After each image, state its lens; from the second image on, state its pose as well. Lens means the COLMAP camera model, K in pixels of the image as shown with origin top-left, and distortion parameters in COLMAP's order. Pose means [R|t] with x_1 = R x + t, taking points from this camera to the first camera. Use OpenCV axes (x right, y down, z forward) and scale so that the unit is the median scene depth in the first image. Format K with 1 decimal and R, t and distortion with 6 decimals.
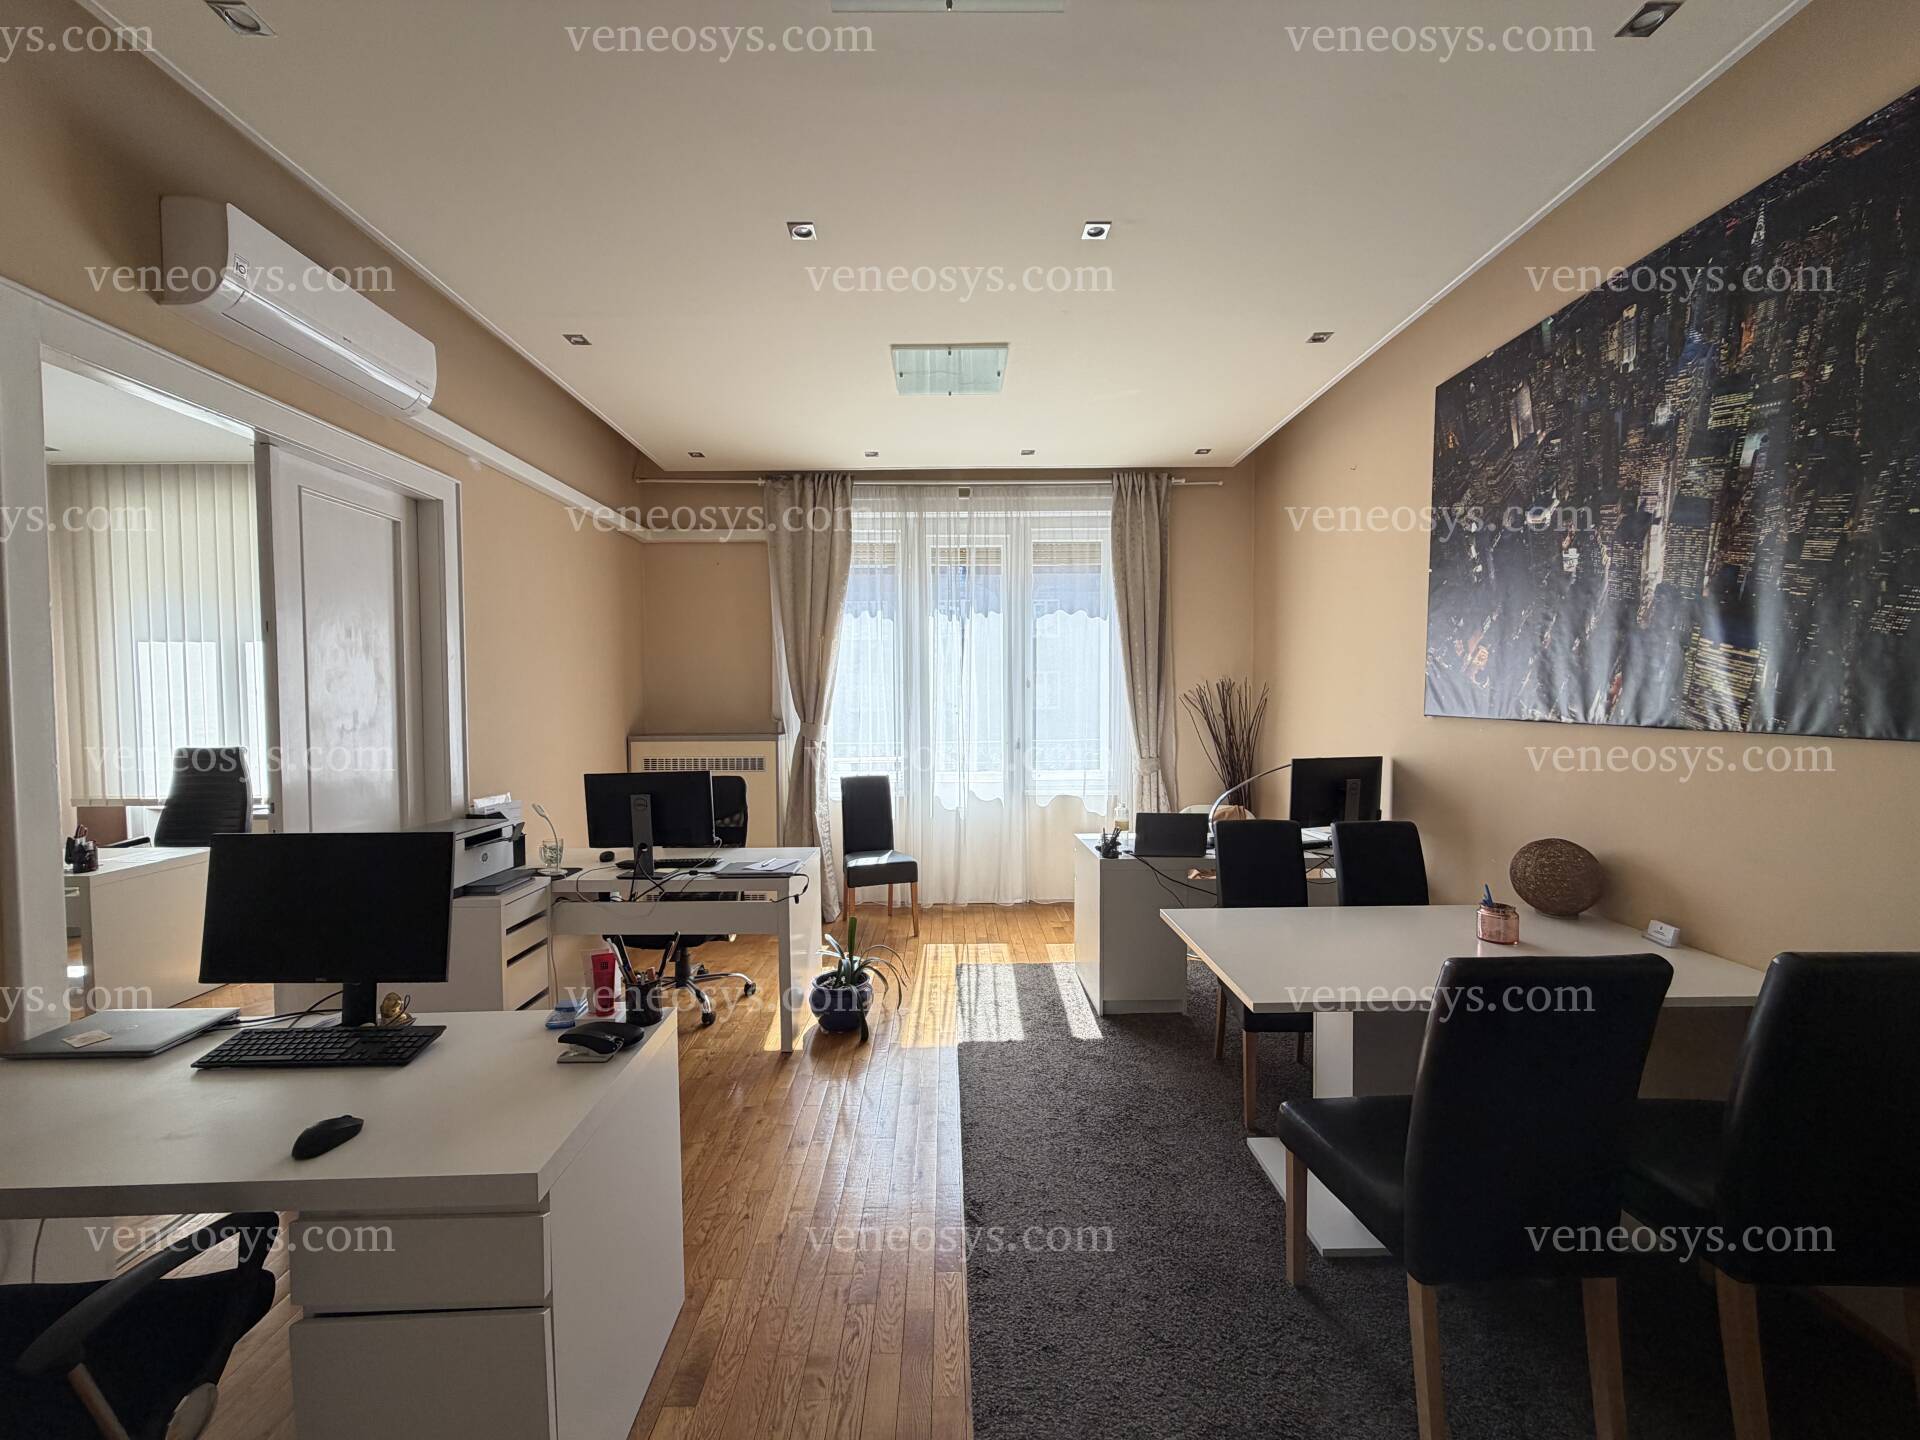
lens RADIAL K [[754.3, 0, 960.0], [0, 754.3, 720.0], [0, 0, 1]] dist [-0.000240, 0.000190]
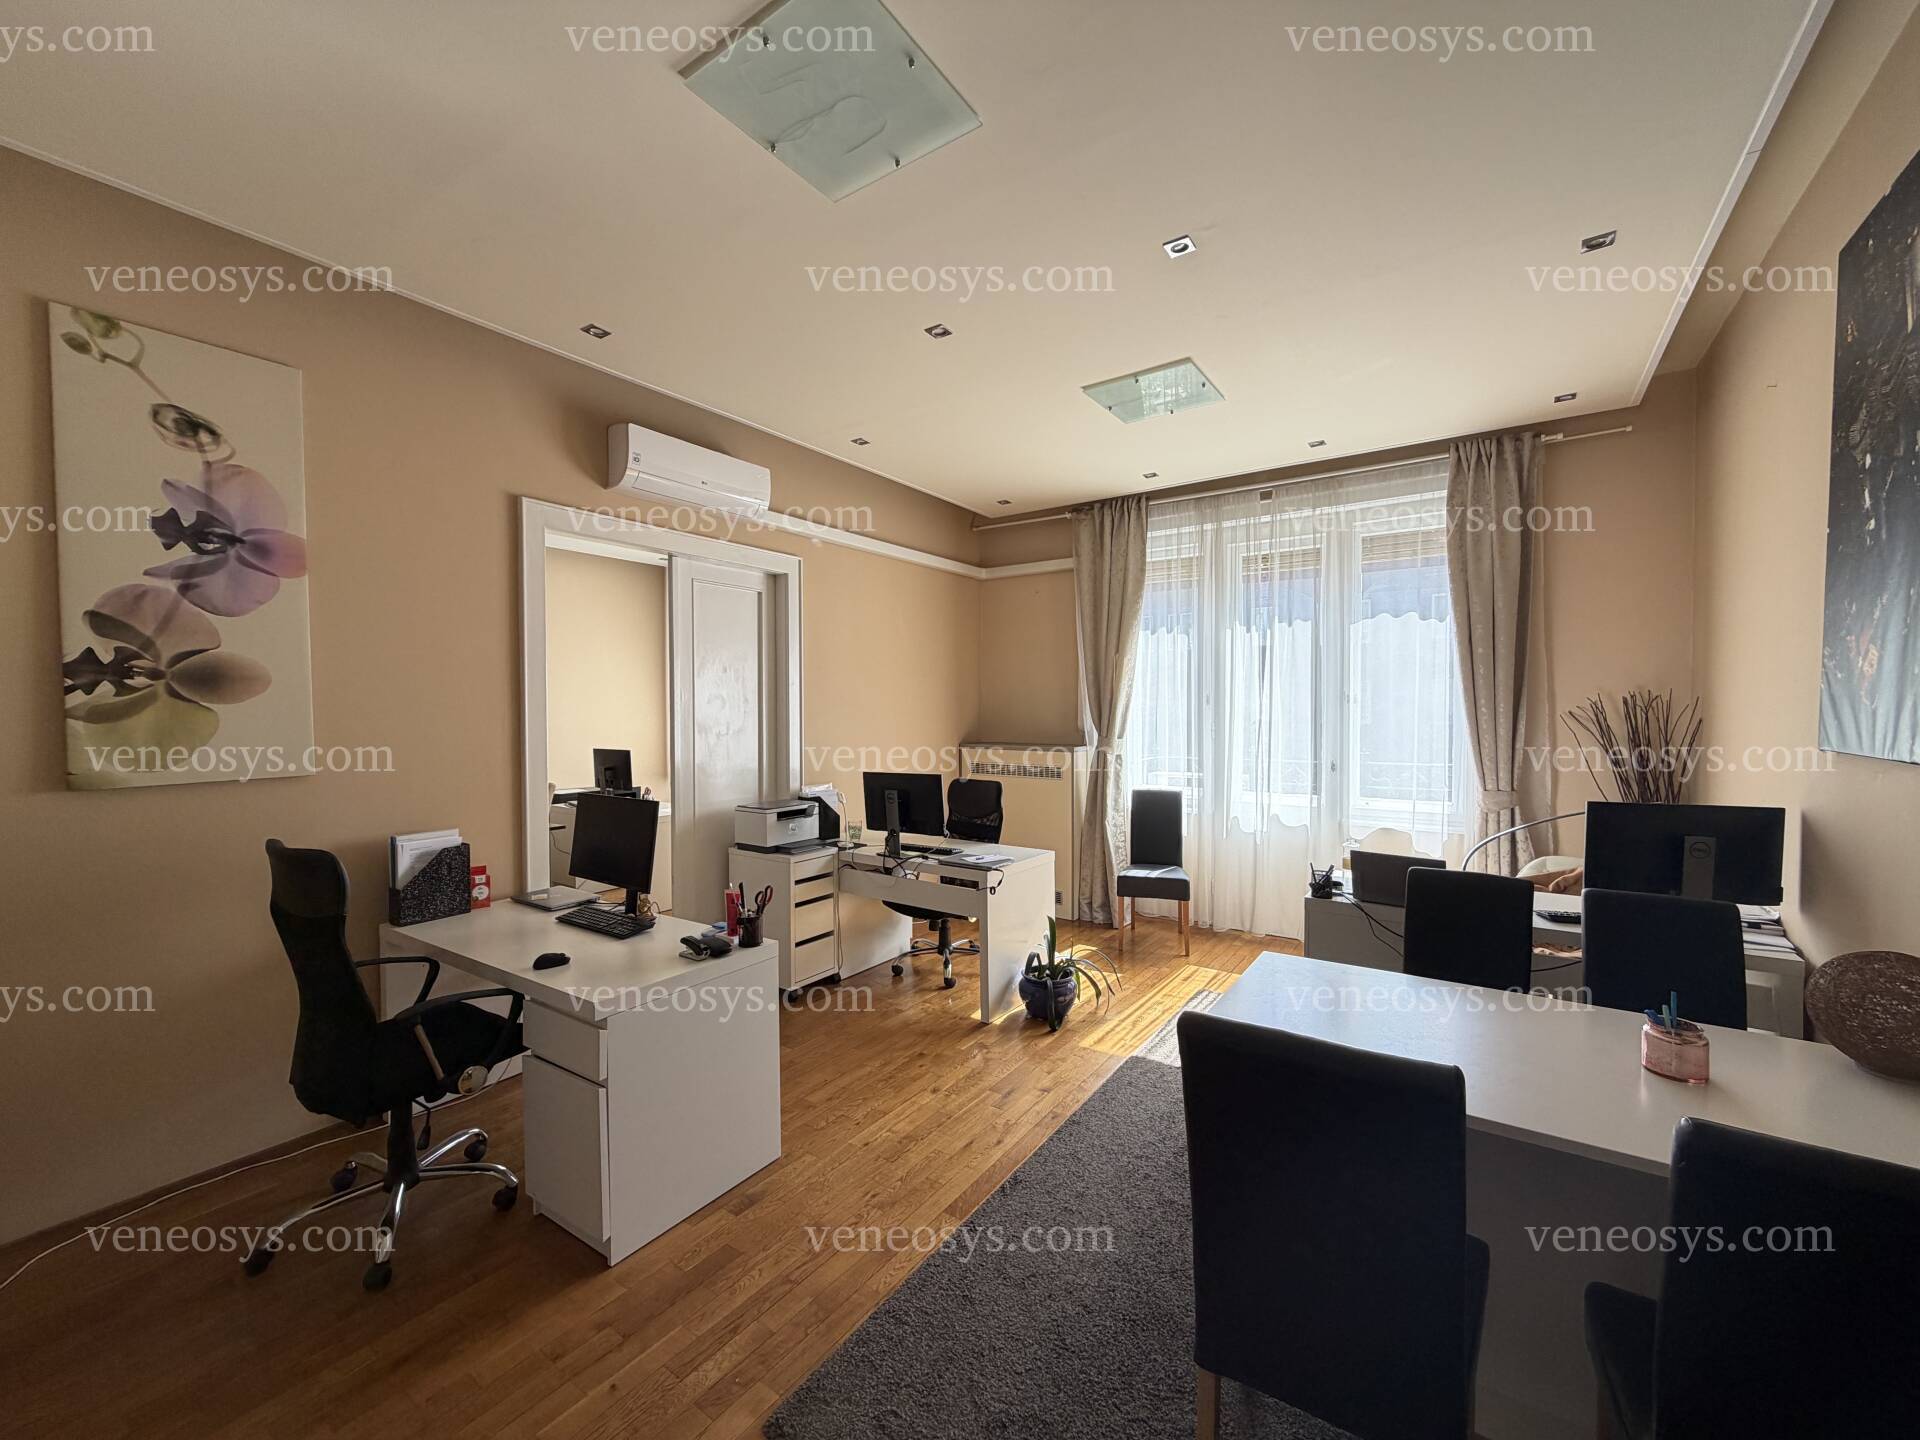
lens RADIAL K [[754.3, 0, 960.0], [0, 754.3, 720.0], [0, 0, 1]] dist [-0.000240, 0.000190]
pose [[0.820735, 0.012317, -0.571176, 0.261880], [-0.019859, 0.999778, -0.006978, -0.008518], [0.570963, 0.017070, 0.820798, 0.017956]]
